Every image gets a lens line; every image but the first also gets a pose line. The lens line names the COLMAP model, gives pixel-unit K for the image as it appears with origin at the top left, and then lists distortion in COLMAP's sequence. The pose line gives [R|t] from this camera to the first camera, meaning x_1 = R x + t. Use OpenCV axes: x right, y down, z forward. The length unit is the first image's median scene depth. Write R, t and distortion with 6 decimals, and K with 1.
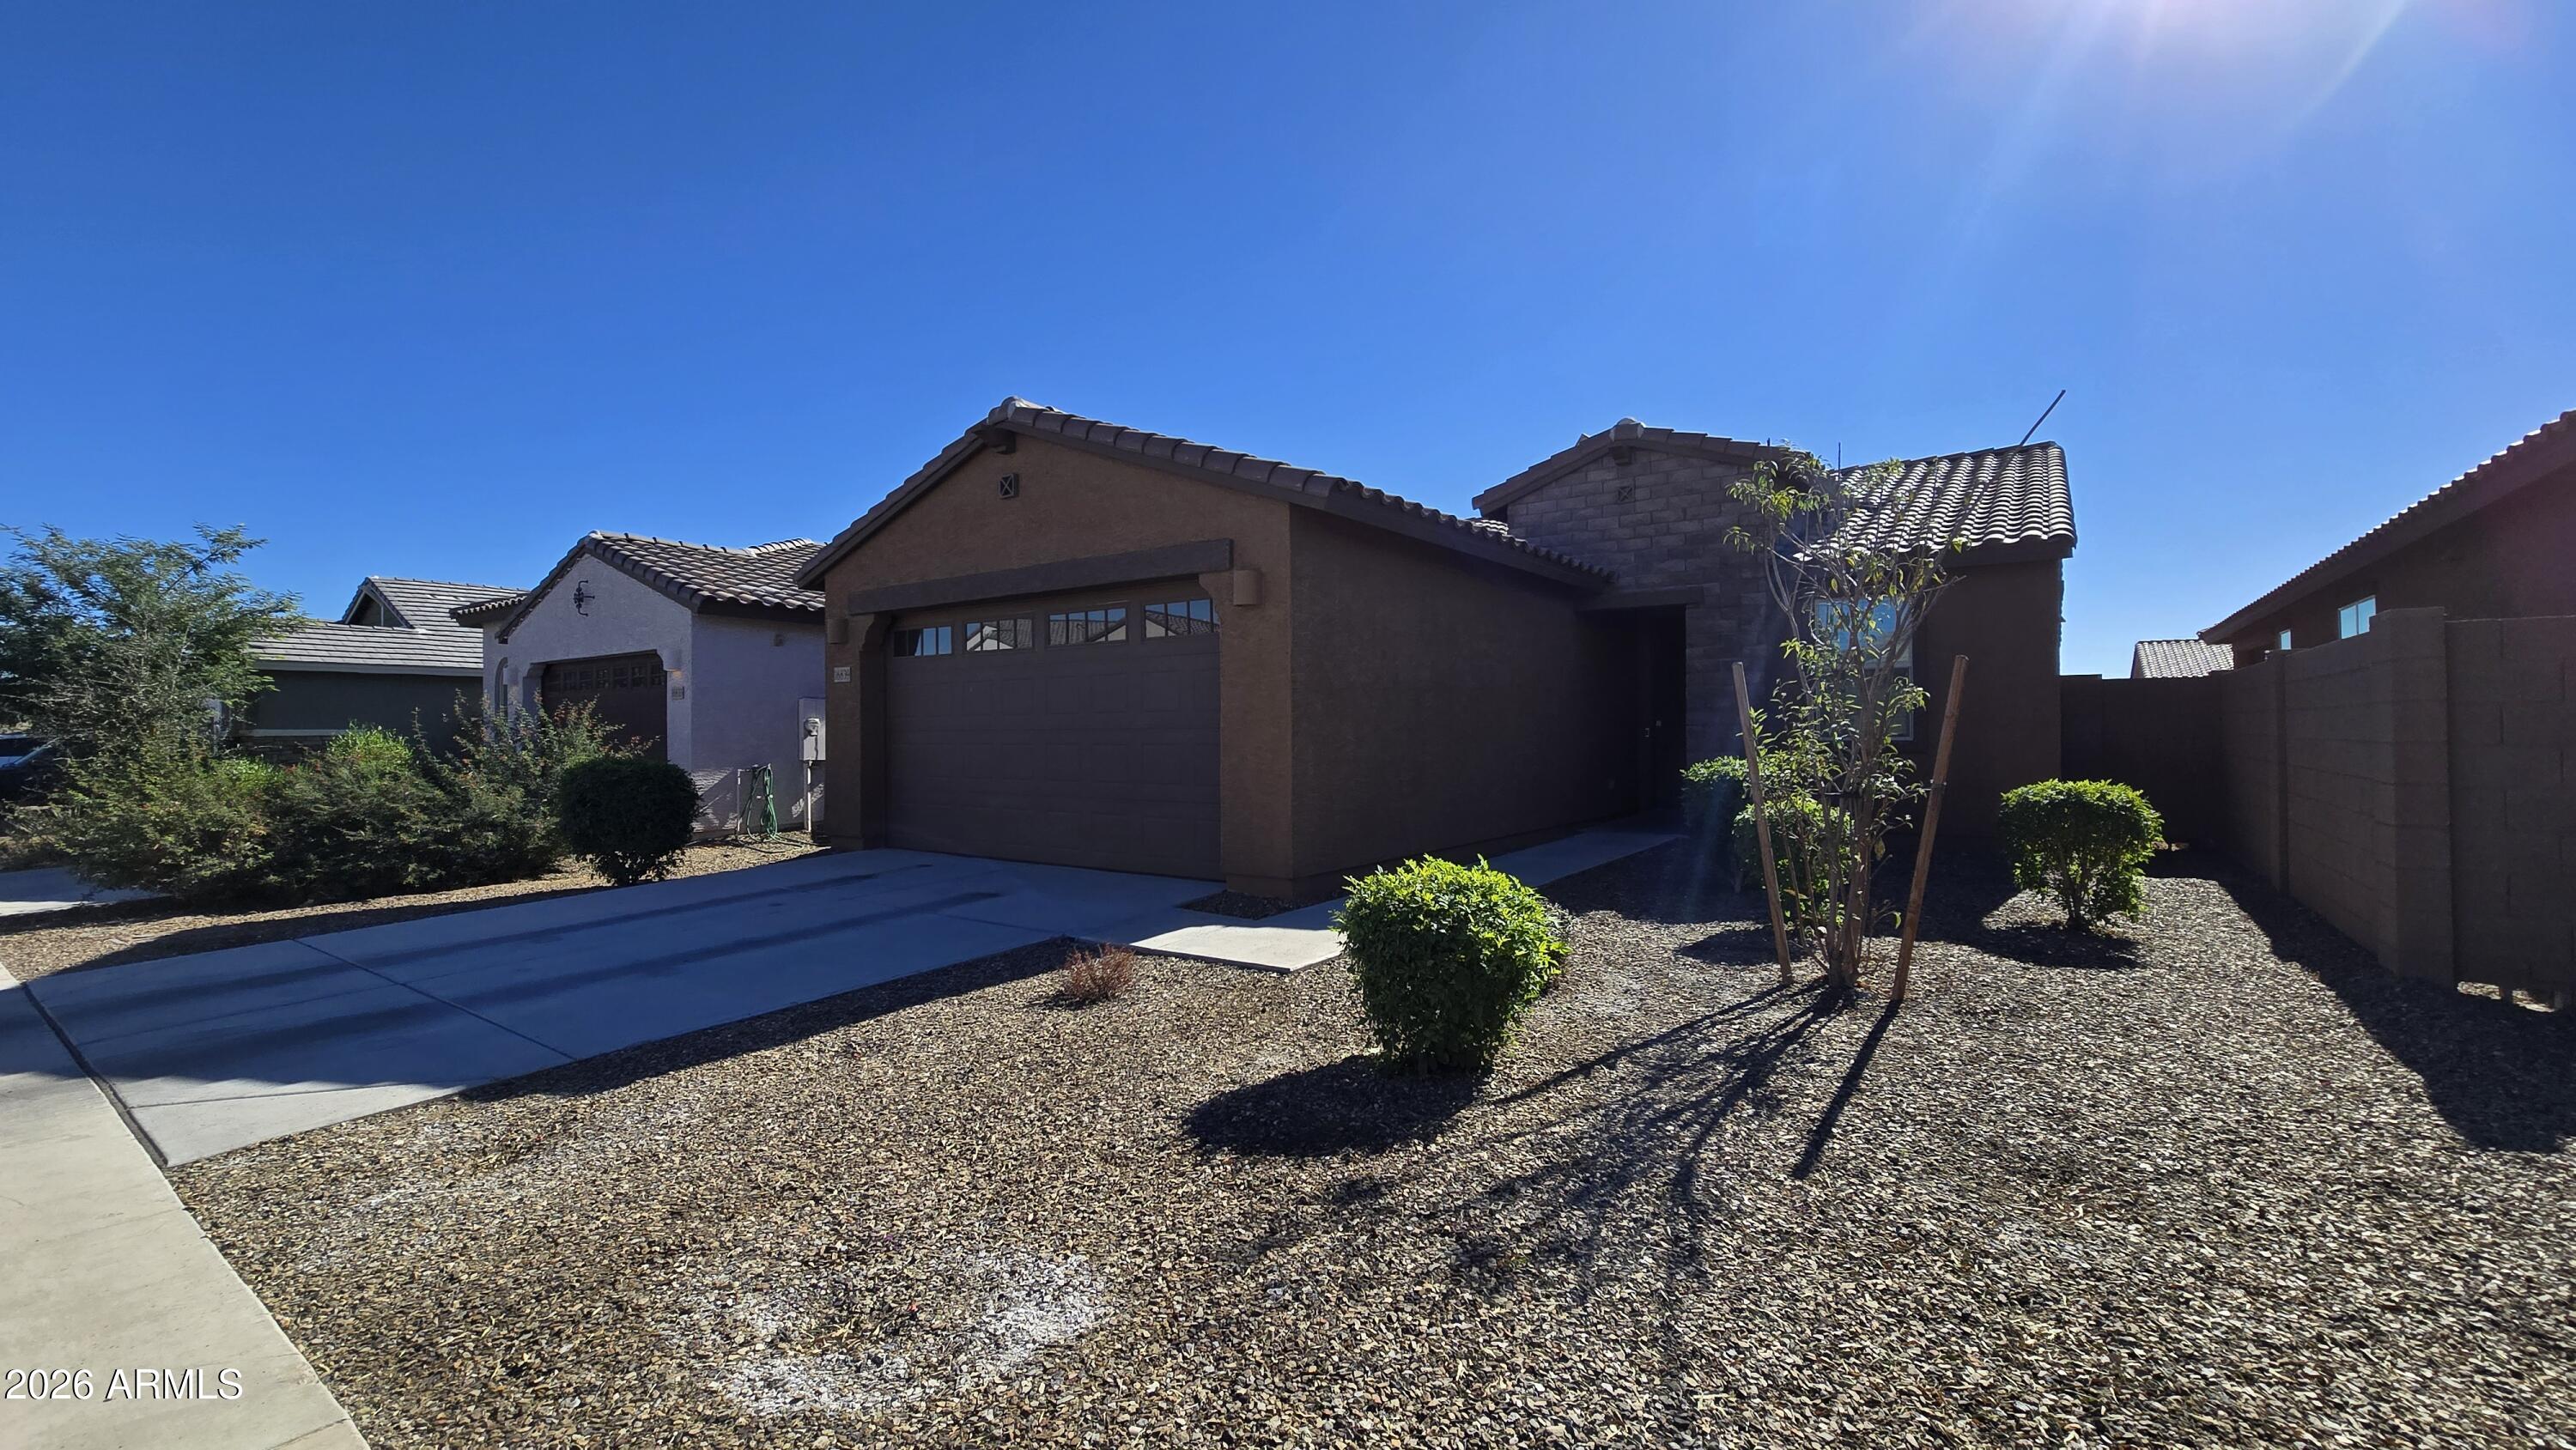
lens RADIAL K [[1065.1, 0, 1292.8], [0, 1065.1, 718.2], [0, 0, 1]] dist [-0.000621, -0.001170]
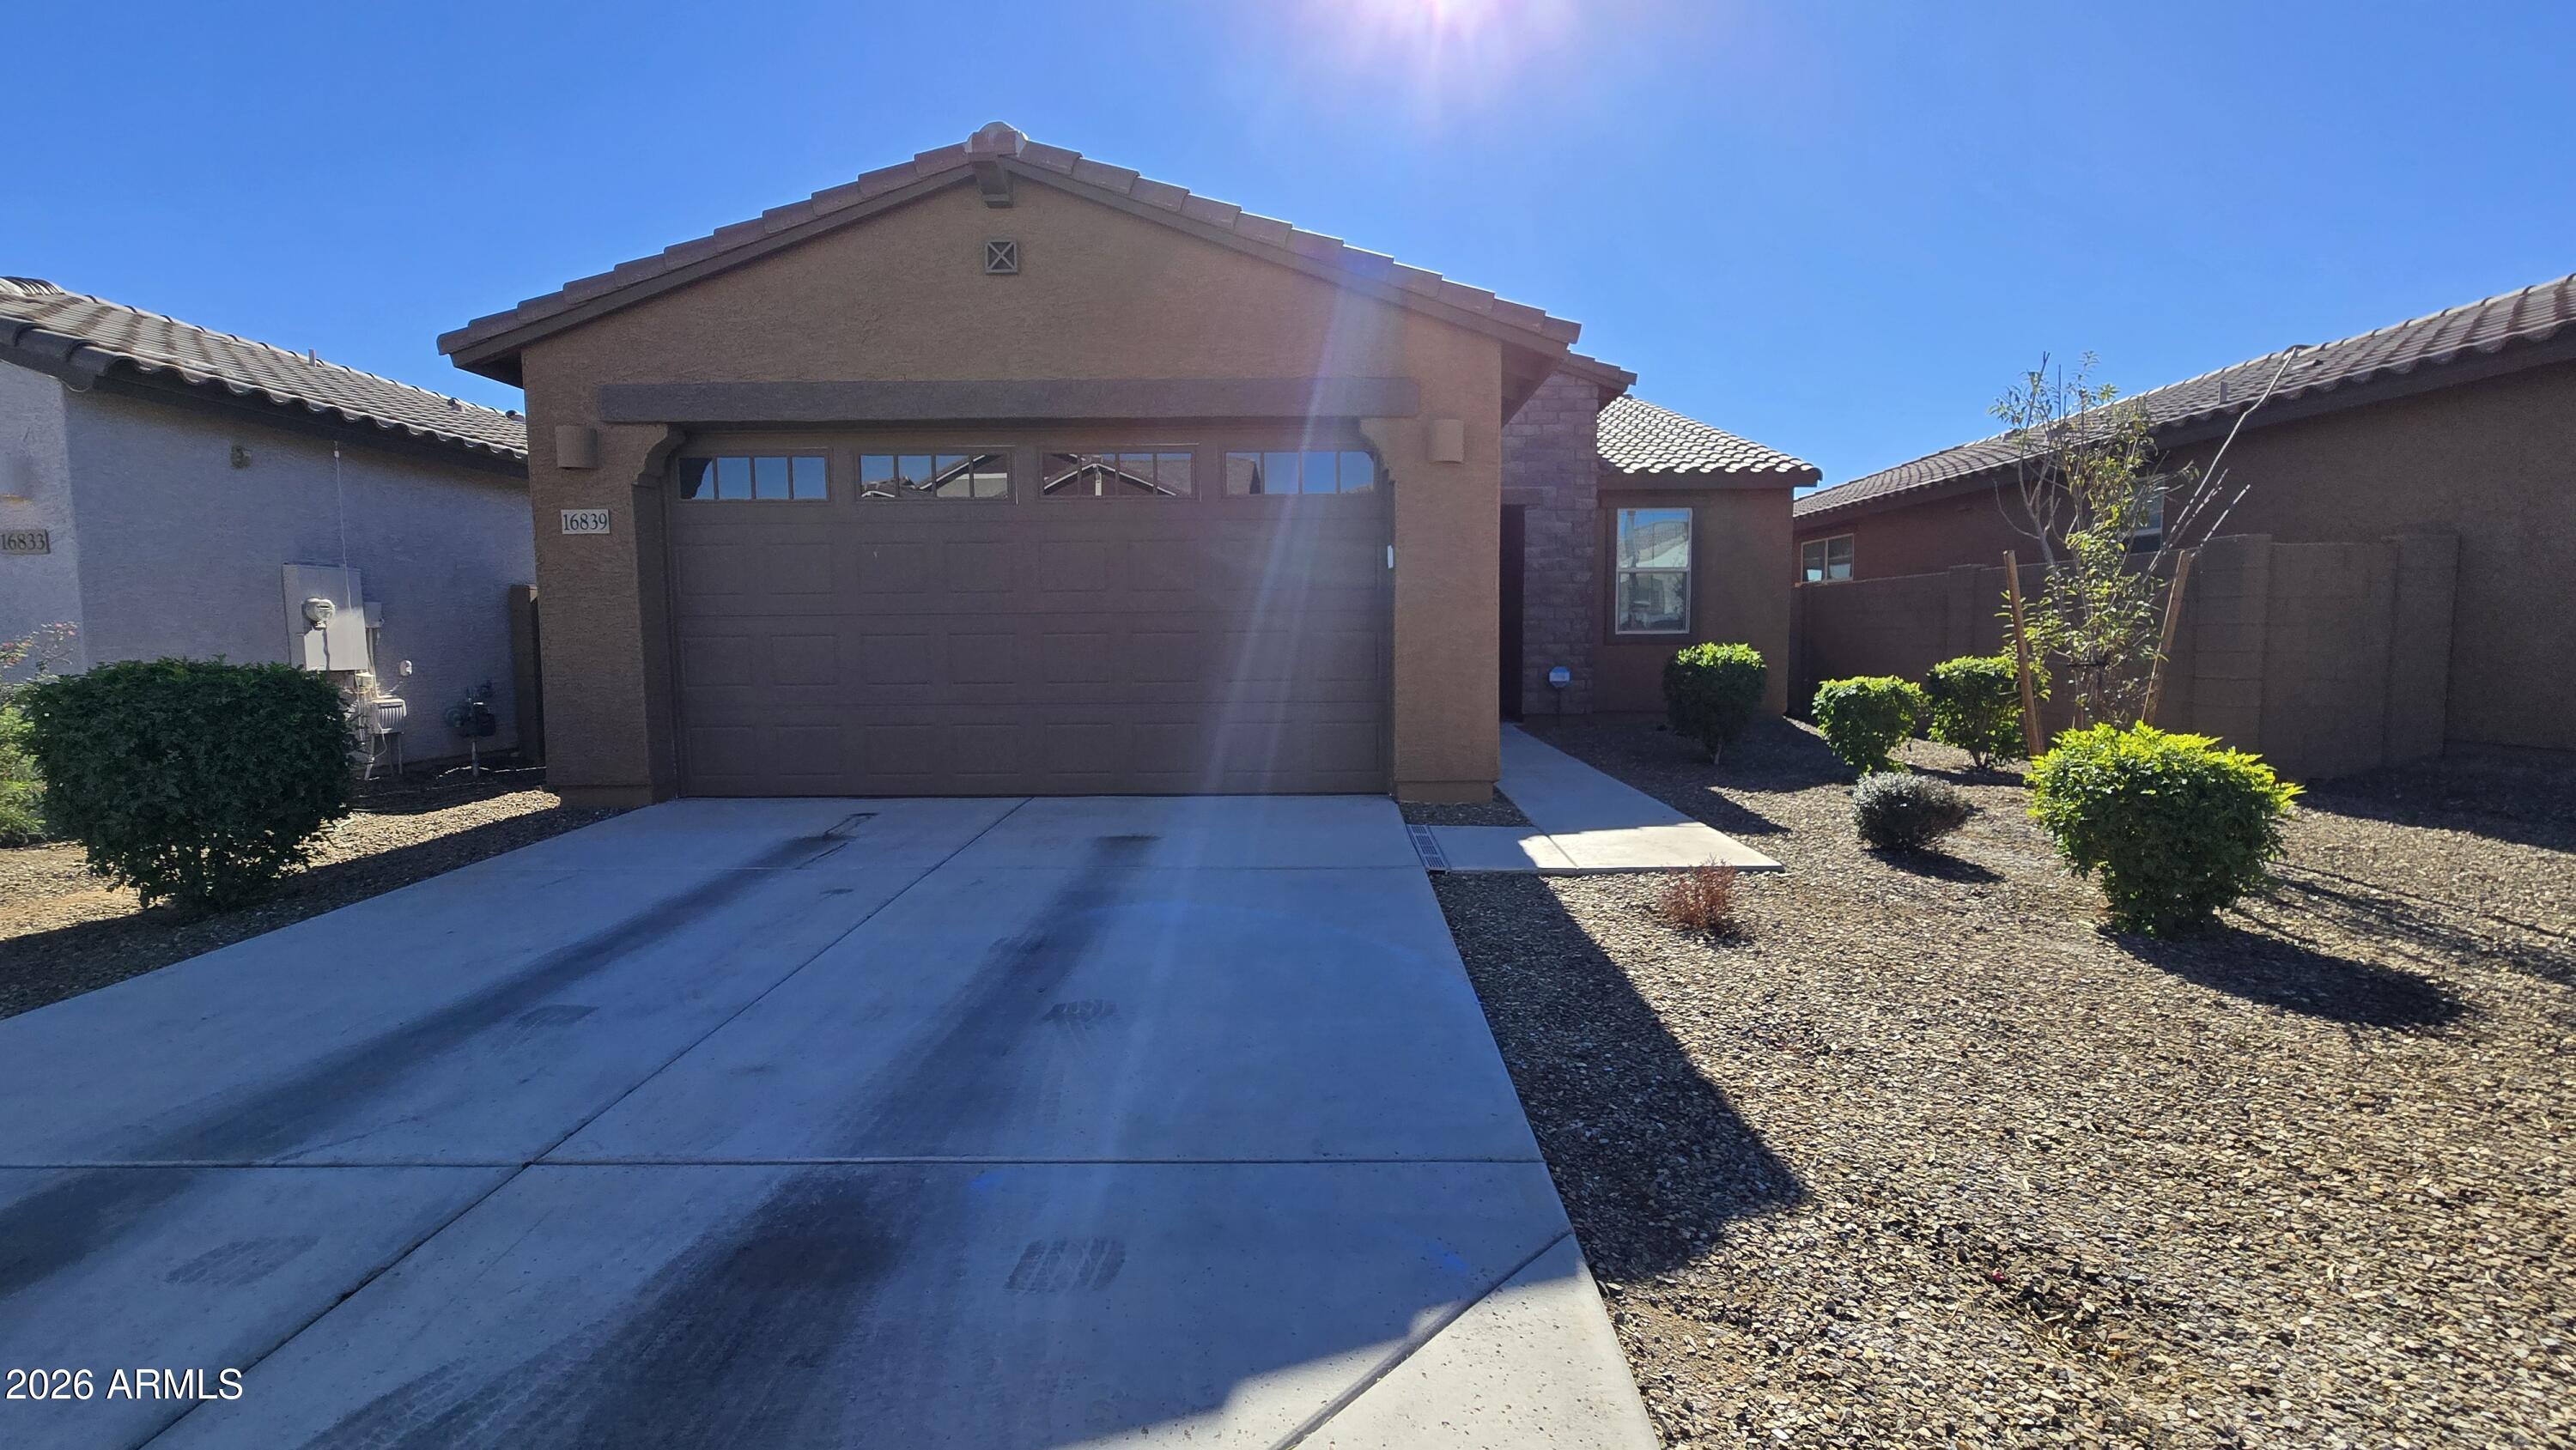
lens RADIAL K [[1065.1, 0, 1294.8], [0, 1065.1, 735.7], [0, 0, 1]] dist [-0.000621, -0.001170]
pose [[0.817014, -0.052717, 0.574203, -0.450364], [-0.004844, 0.995149, 0.098257, 0.019104], [-0.576597, -0.083059, 0.812796, 0.264274]]
